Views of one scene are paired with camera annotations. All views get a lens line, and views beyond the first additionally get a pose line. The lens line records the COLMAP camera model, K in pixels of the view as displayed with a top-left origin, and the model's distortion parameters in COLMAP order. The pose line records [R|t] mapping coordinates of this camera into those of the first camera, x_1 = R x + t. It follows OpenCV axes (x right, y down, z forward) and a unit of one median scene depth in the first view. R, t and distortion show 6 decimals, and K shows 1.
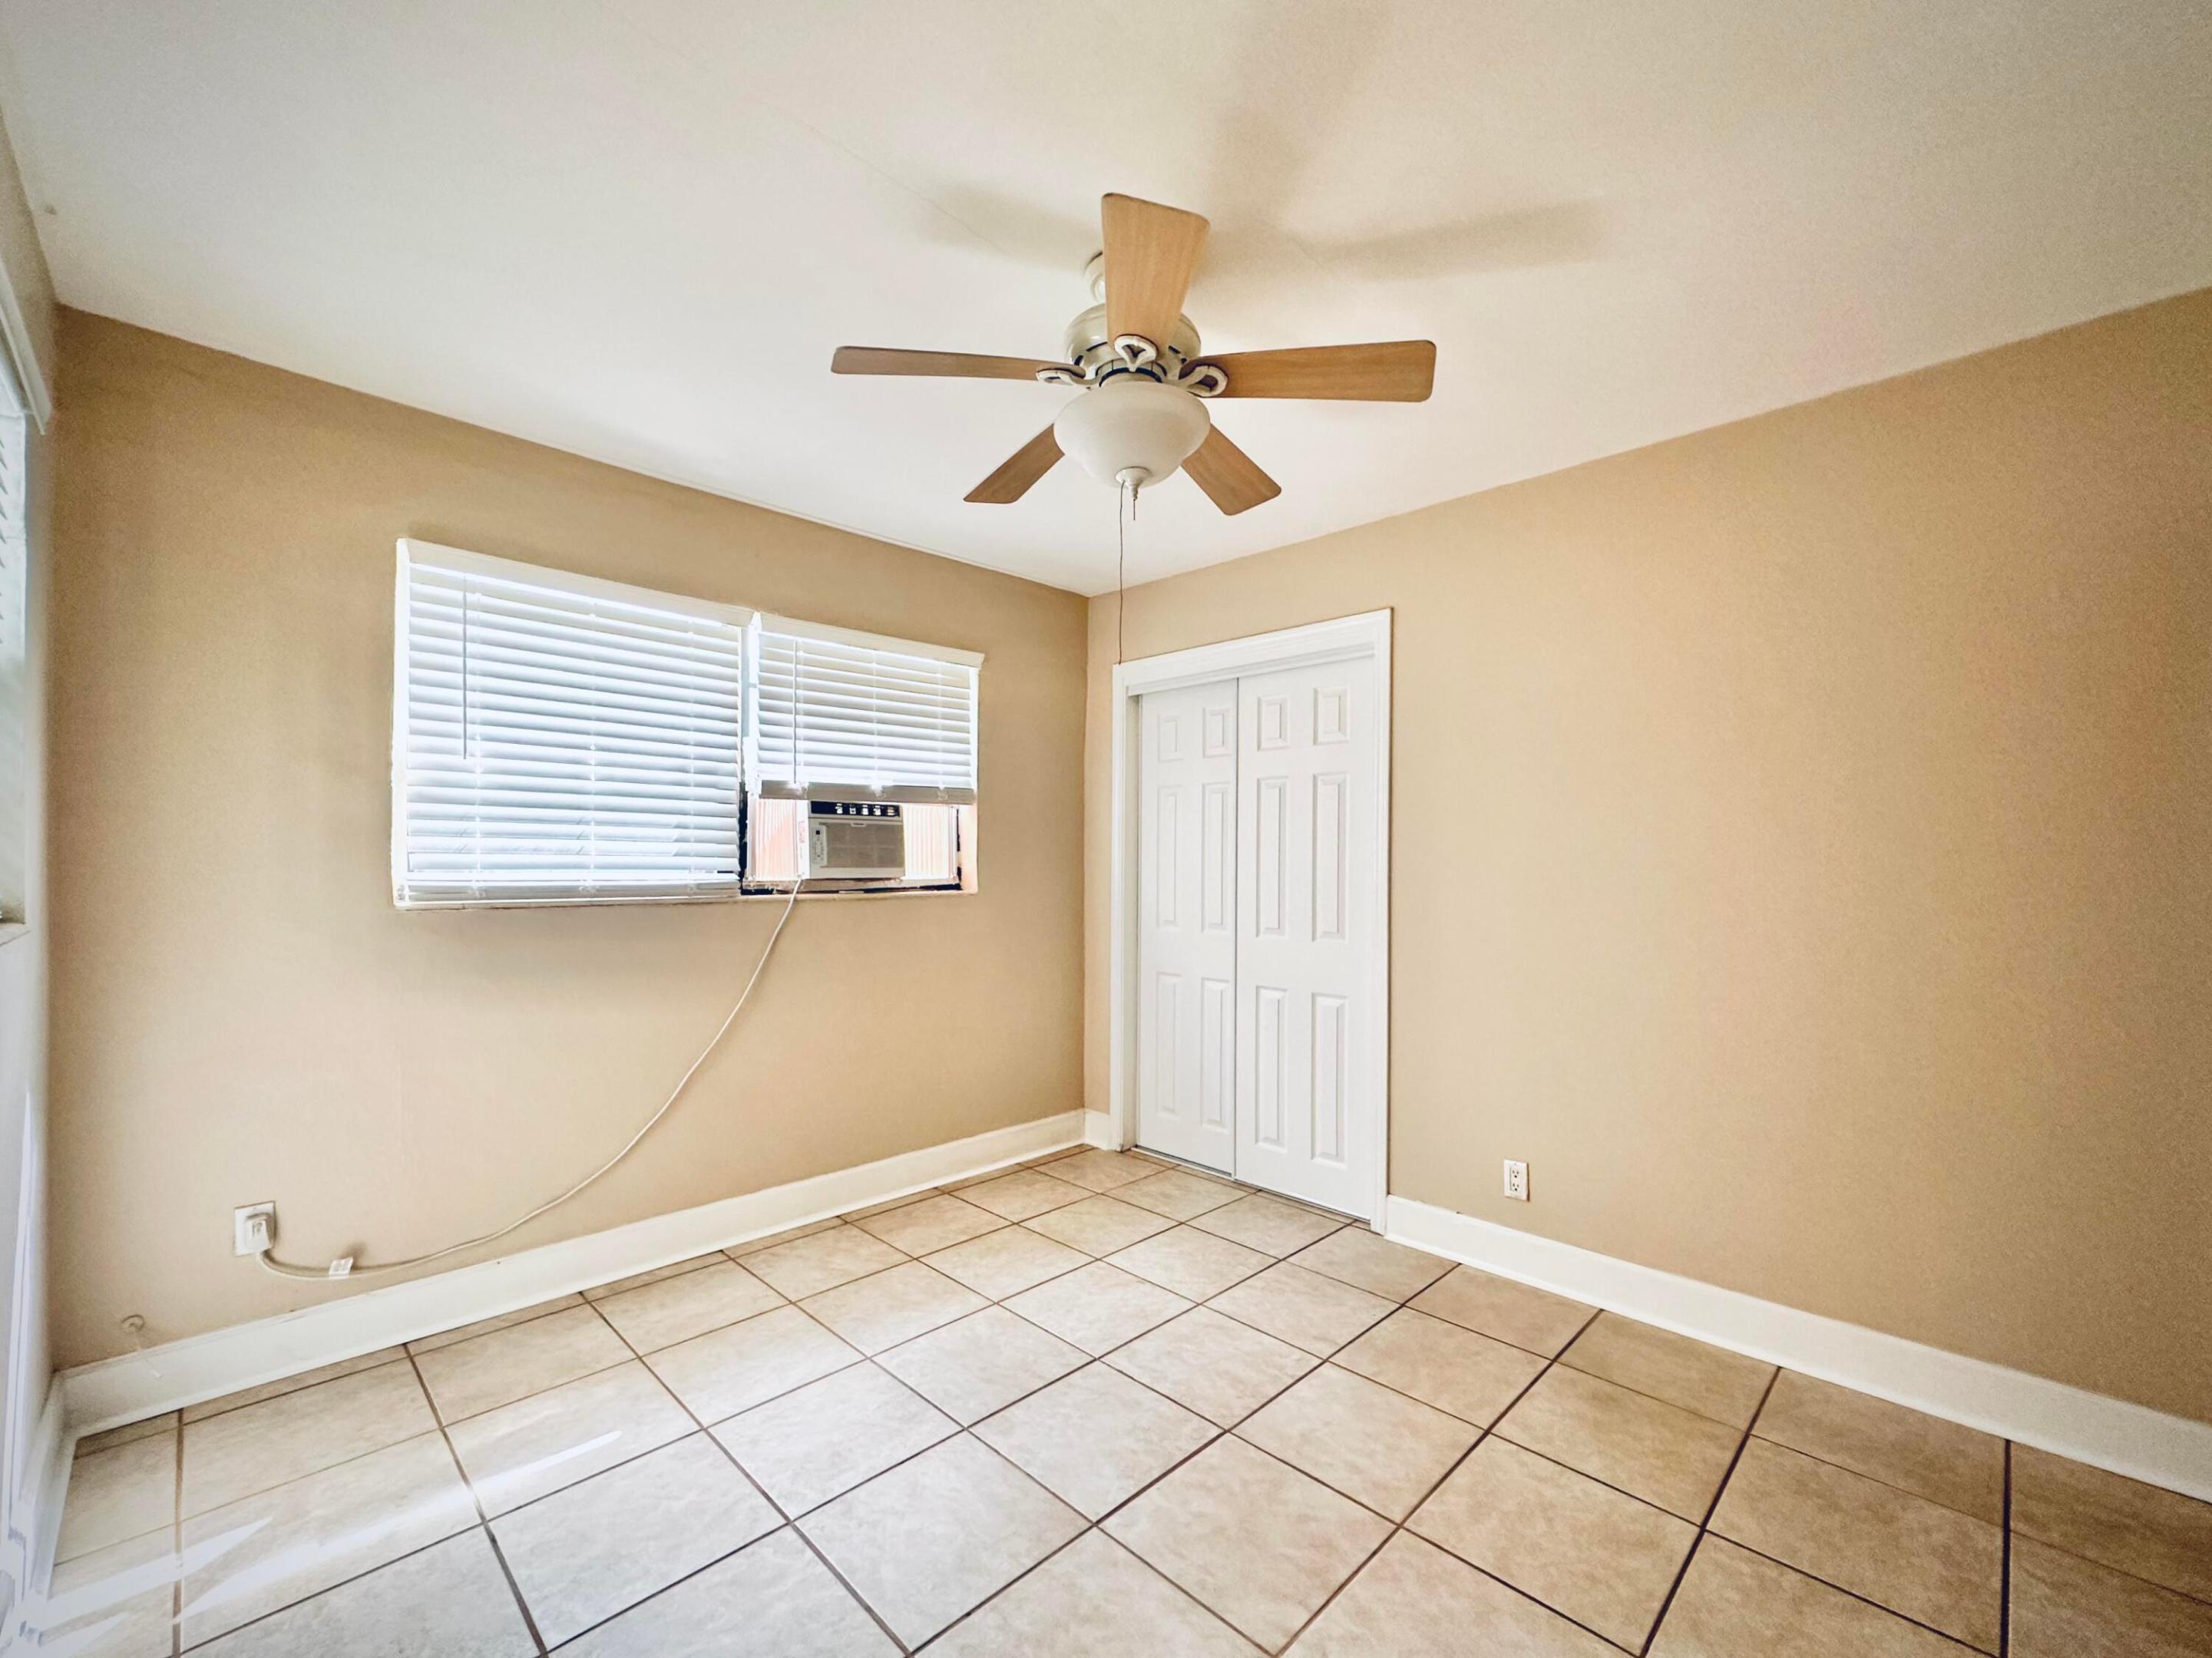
lens RADIAL K [[914.1, 0, 1104.3], [0, 914.1, 878.5], [0, 0, 1]] dist [-0.000559, 0.000313]
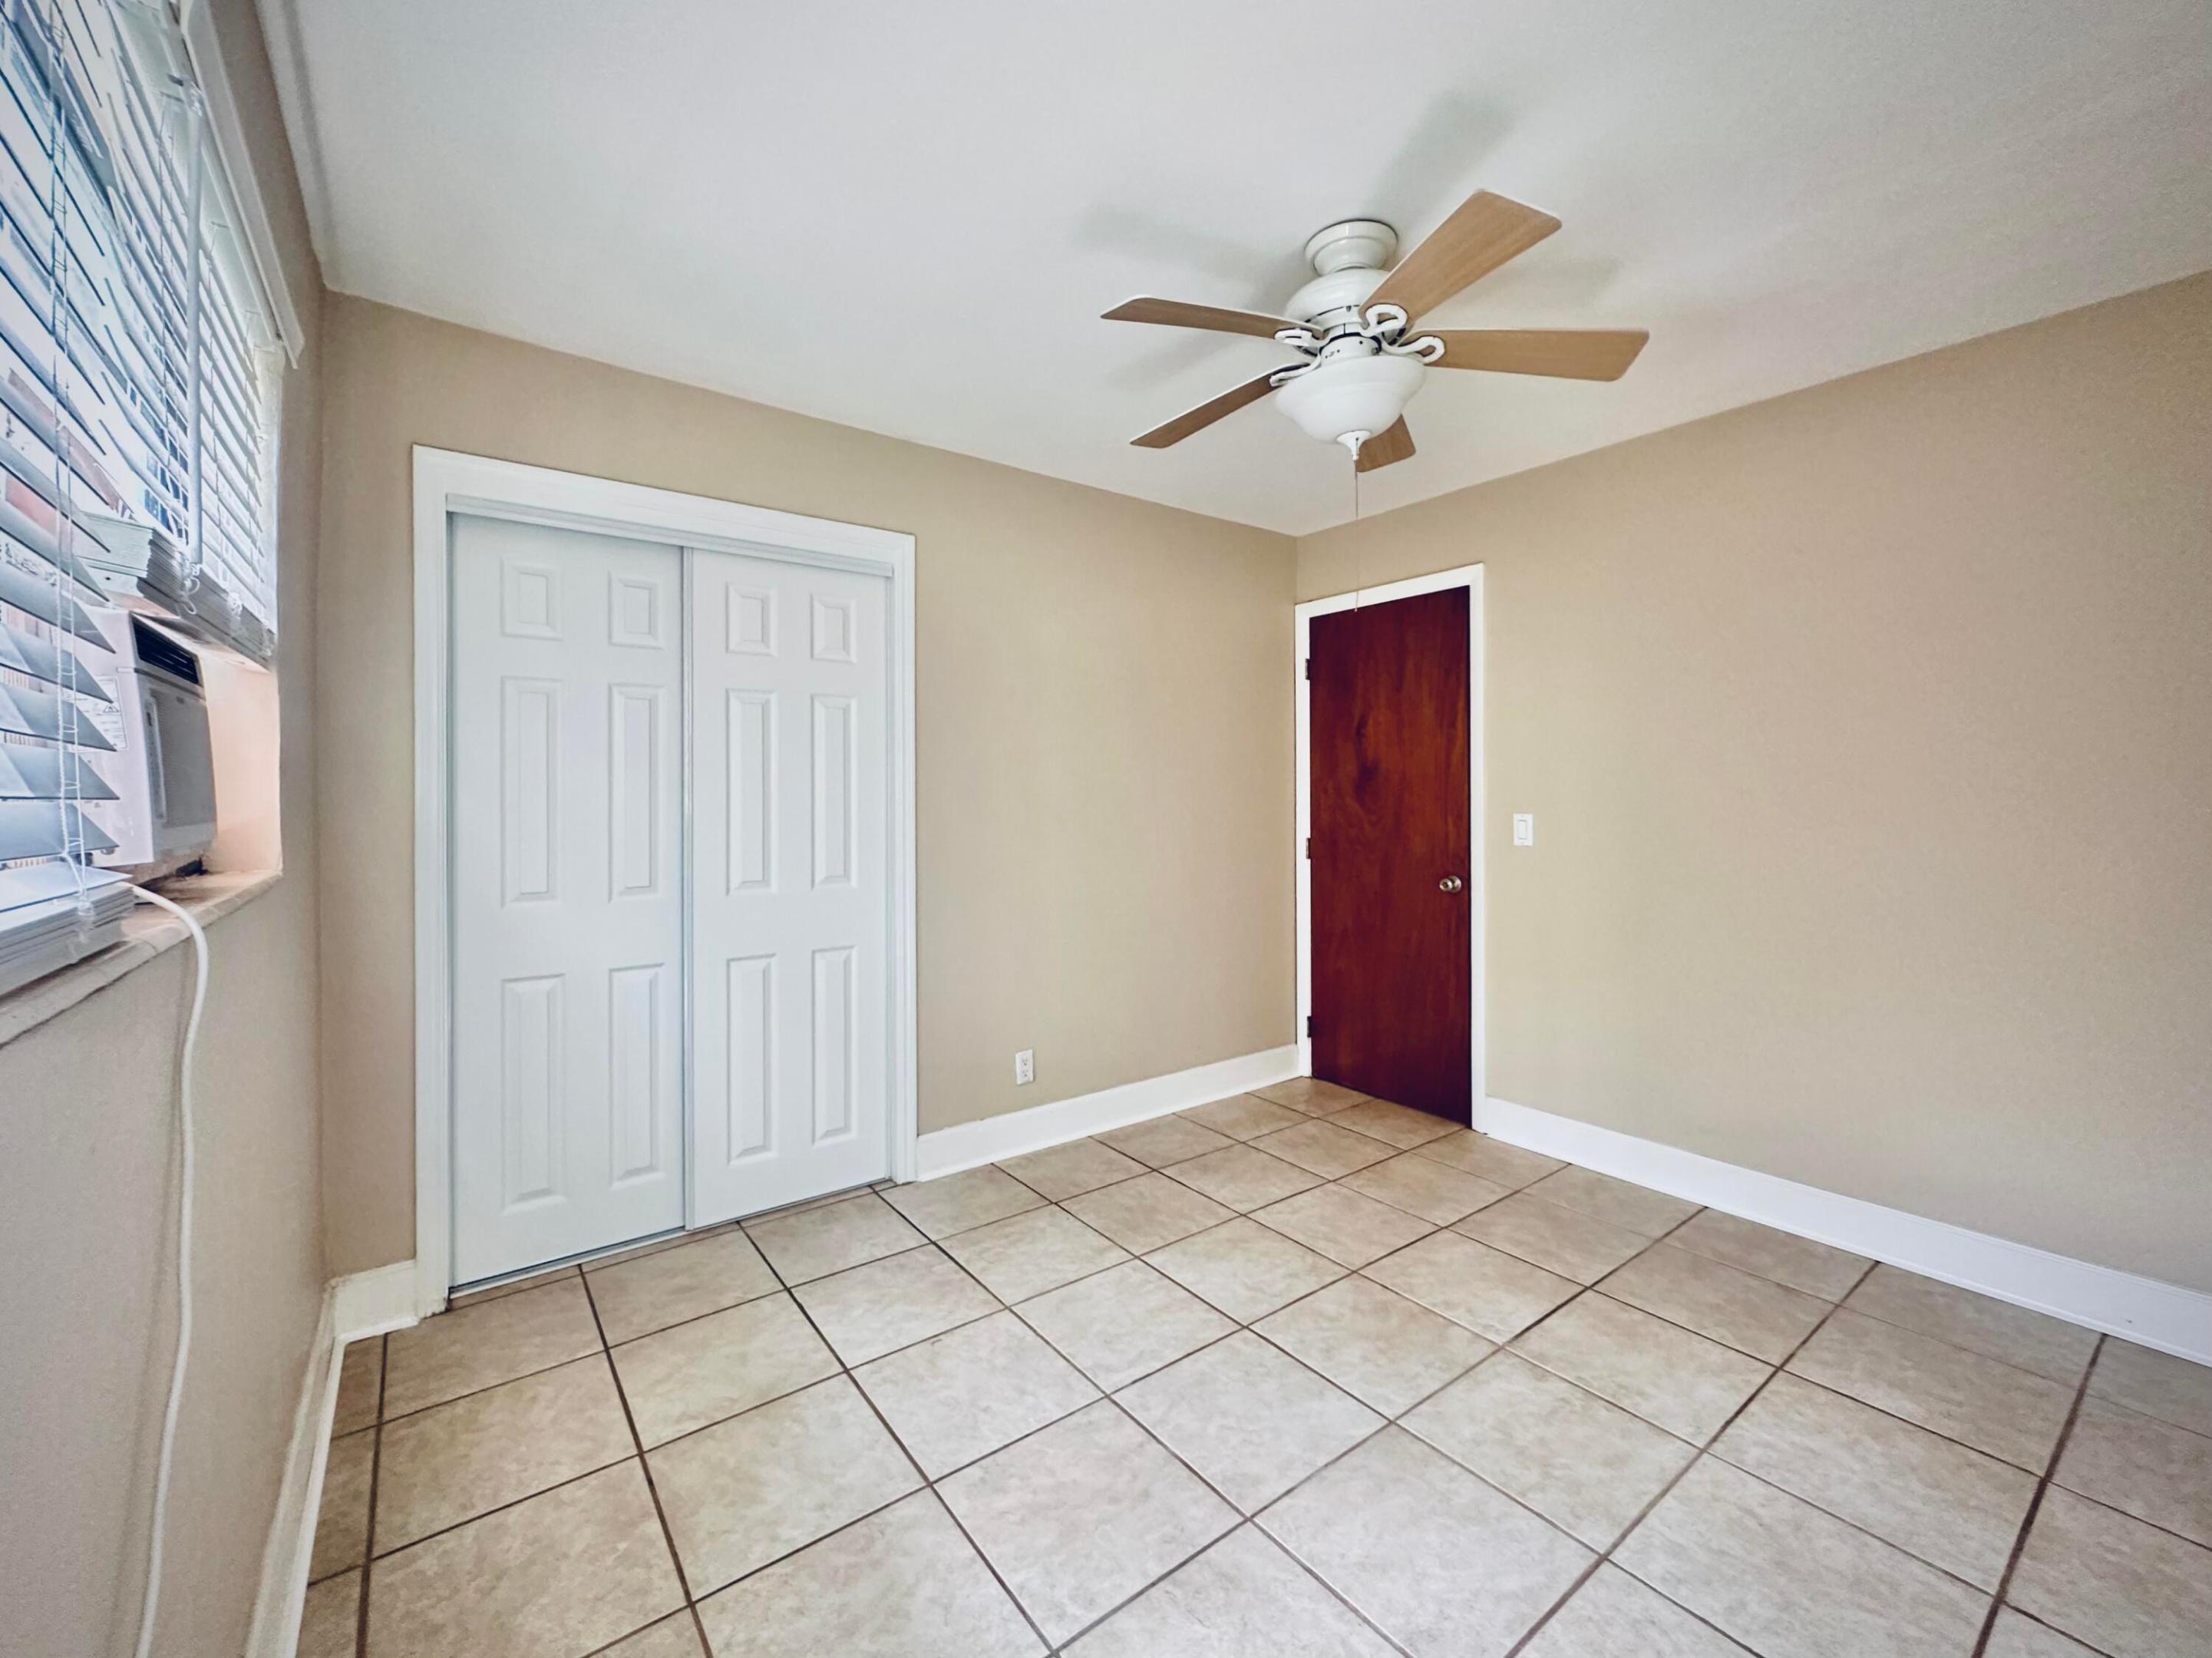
lens RADIAL K [[901.6, 0, 1109.0], [0, 901.6, 796.5], [0, 0, 1]] dist [-0.002363, 0.000361]
pose [[0.143163, -0.007858, 0.989668, -0.623889], [0.021144, 0.999765, 0.004880, -0.018818], [-0.989473, 0.020226, 0.143295, 0.665071]]
